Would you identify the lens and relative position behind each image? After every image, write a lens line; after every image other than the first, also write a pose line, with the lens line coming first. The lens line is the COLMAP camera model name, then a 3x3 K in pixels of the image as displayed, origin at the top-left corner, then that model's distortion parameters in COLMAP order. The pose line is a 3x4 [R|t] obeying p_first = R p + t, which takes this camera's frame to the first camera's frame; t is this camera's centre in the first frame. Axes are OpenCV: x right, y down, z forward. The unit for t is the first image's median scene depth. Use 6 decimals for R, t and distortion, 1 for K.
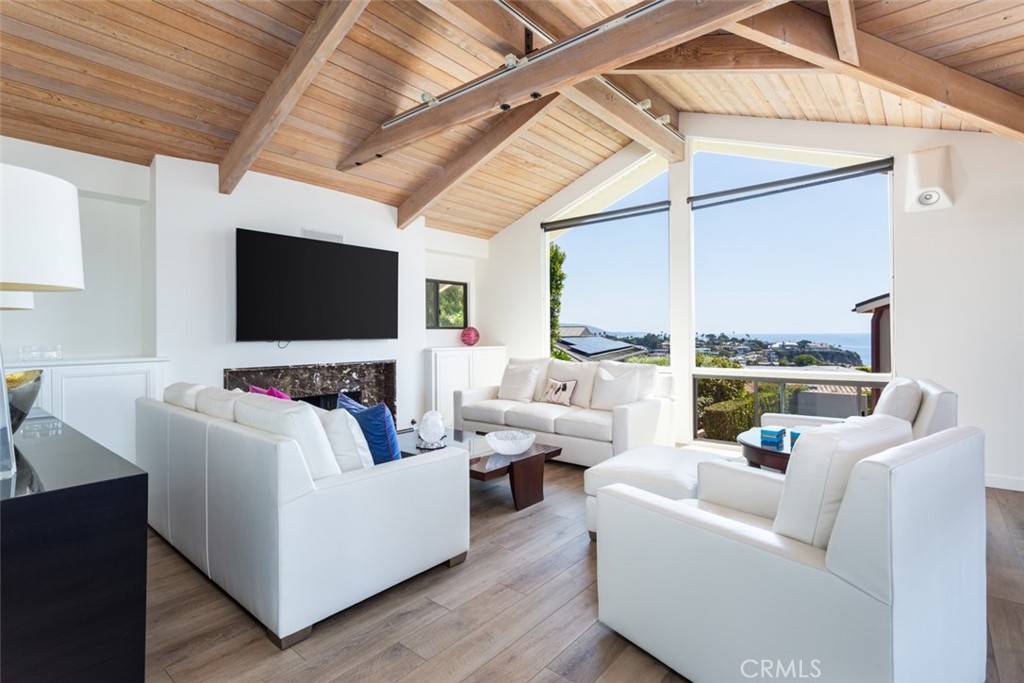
lens RADIAL K [[481.6, 0, 516.6], [0, 481.6, 331.9], [0, 0, 1]] dist [0.002430, 0.000022]
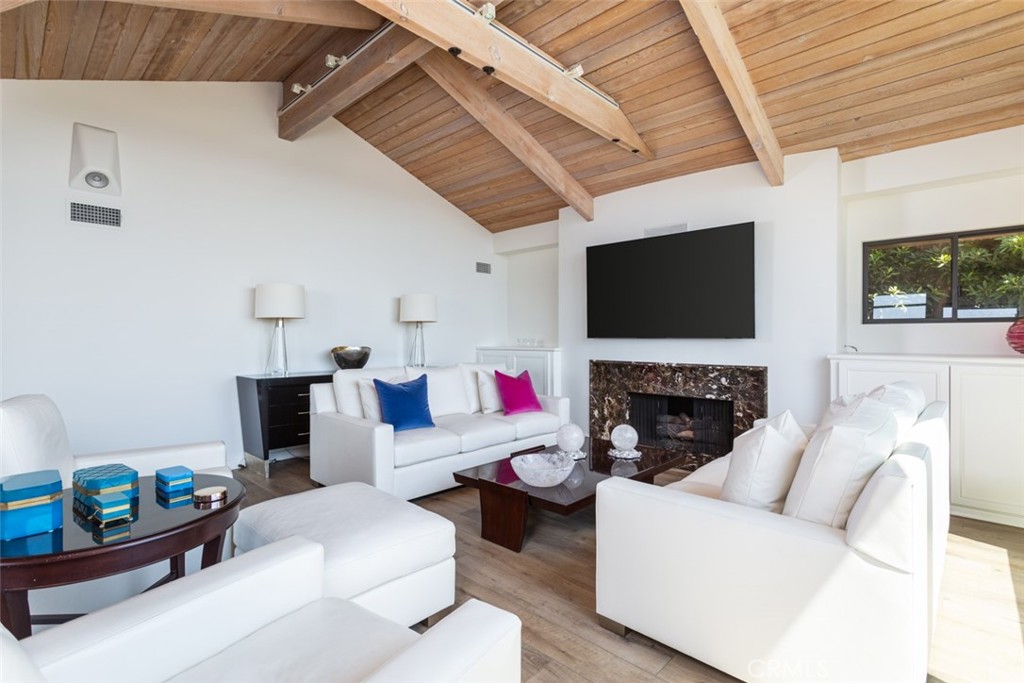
lens RADIAL K [[481.6, 0, 509.8], [0, 481.6, 337.2], [0, 0, 1]] dist [0.002430, 0.000022]
pose [[-0.048953, 0.007103, -0.998776, 0.530992], [0.005706, 0.999960, 0.006832, 0.005745], [0.998785, -0.005364, -0.048992, 0.676448]]
